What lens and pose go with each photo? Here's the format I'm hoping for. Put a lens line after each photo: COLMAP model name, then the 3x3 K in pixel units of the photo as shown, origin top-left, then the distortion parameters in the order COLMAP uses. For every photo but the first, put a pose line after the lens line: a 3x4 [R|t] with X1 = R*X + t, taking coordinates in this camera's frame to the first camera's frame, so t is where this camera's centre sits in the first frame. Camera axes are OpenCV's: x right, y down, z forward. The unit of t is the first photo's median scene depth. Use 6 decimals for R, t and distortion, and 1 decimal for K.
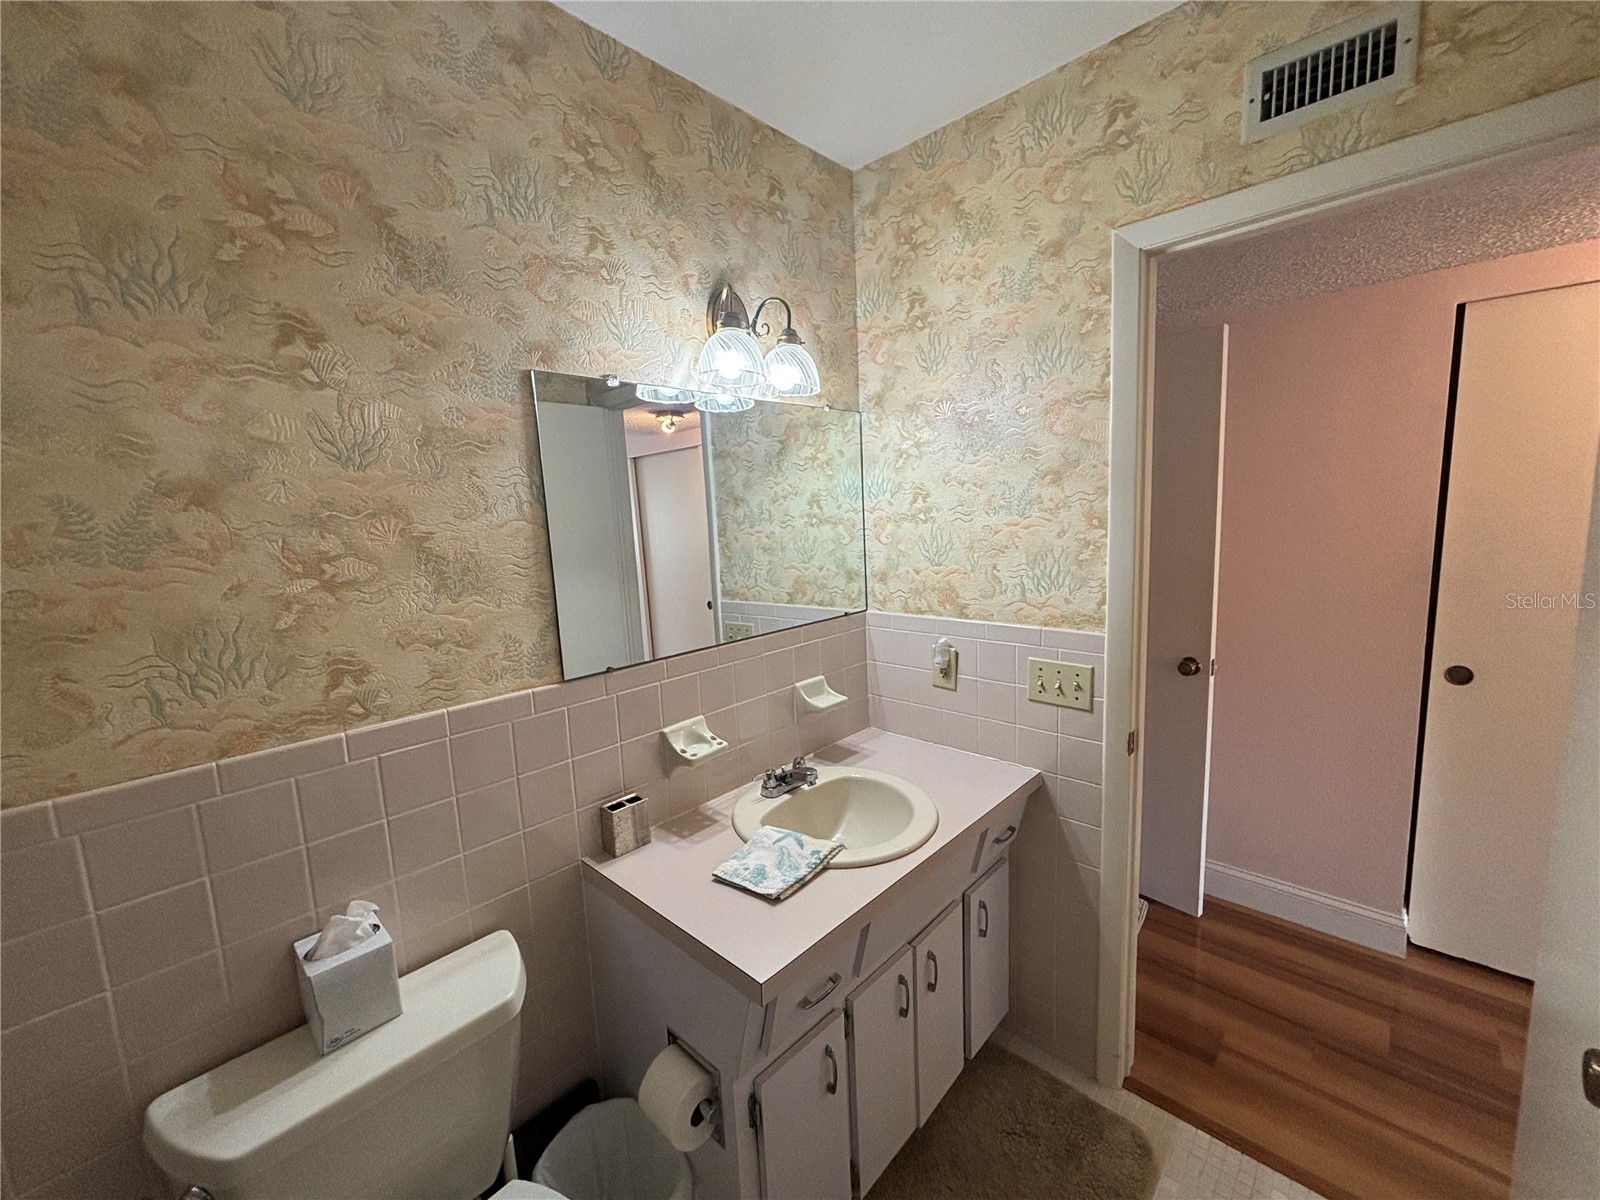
lens RADIAL K [[645.2, 0, 799.2], [0, 645.2, 598.1], [0, 0, 1]] dist [0.000780, -0.000639]
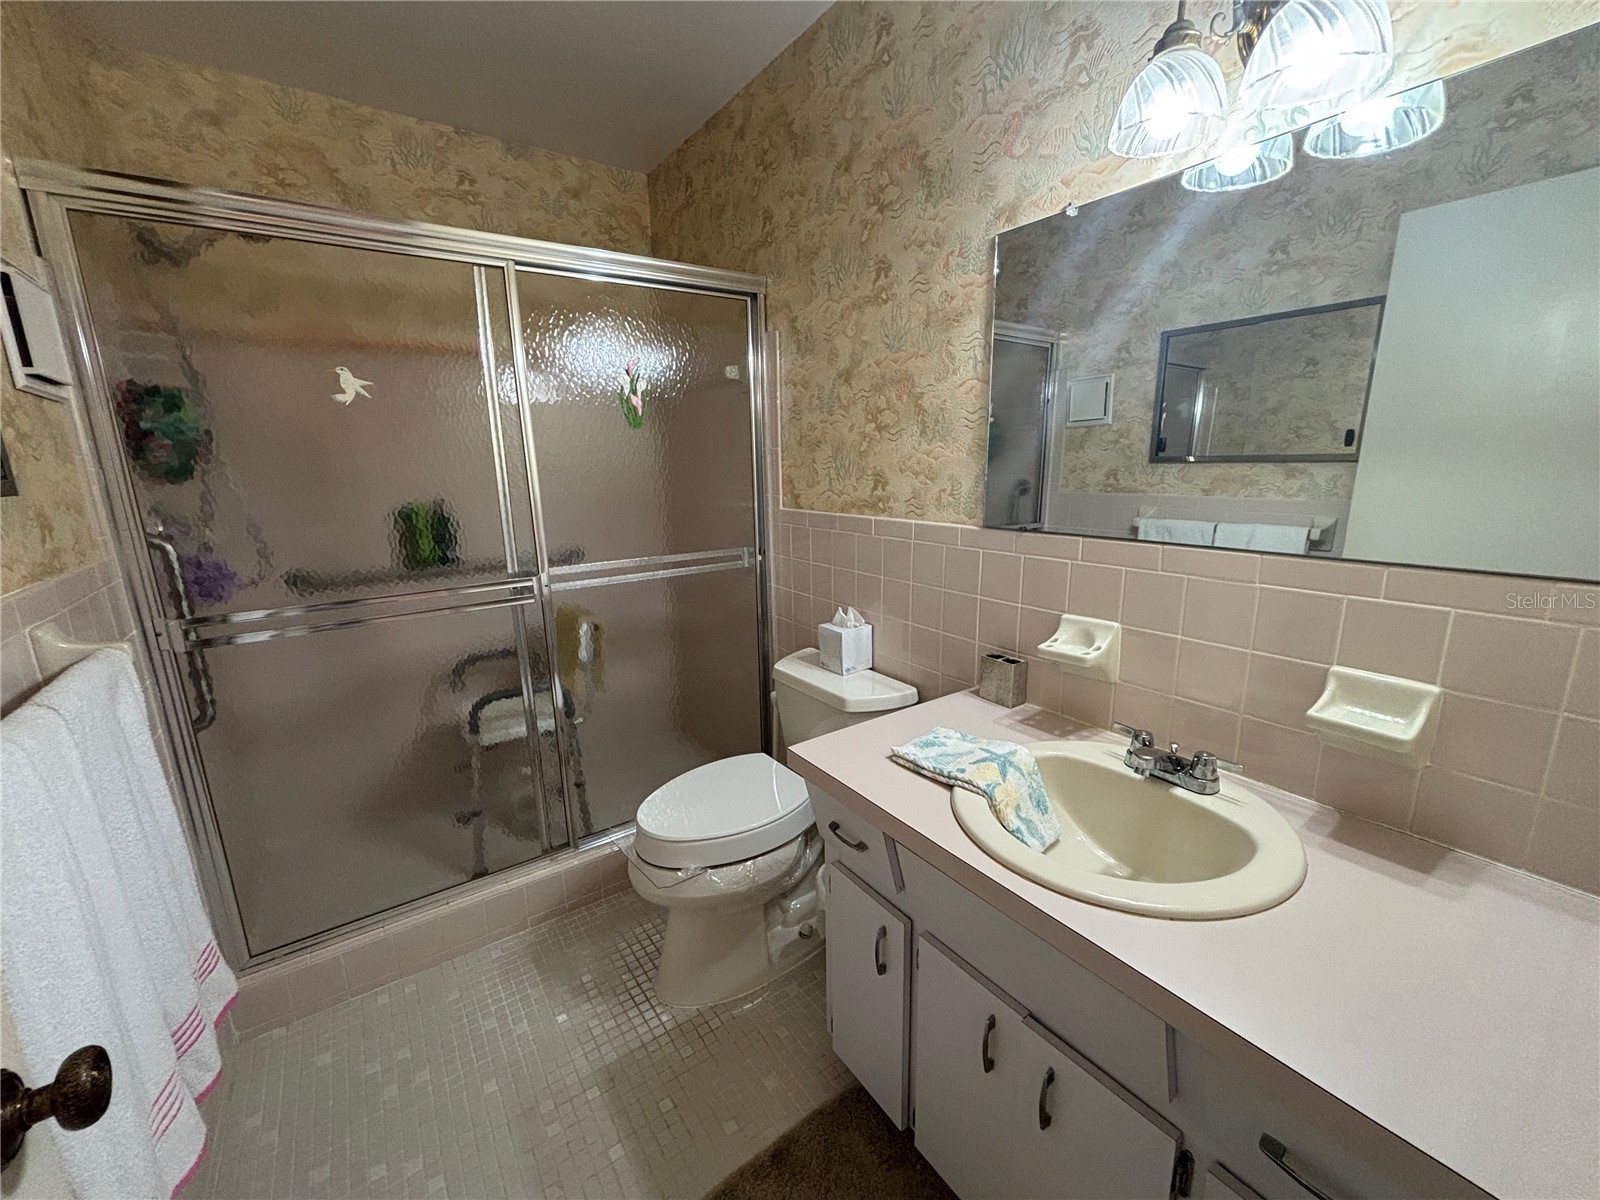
lens RADIAL K [[644.3, 0, 797.3], [0, 644.3, 623.0], [0, 0, 1]] dist [-0.036887, -0.000212]
pose [[-0.212462, 0.290513, -0.932986, 0.855447], [-0.094094, 0.944265, 0.315453, -0.038230], [0.972629, 0.154810, -0.173285, 0.962567]]
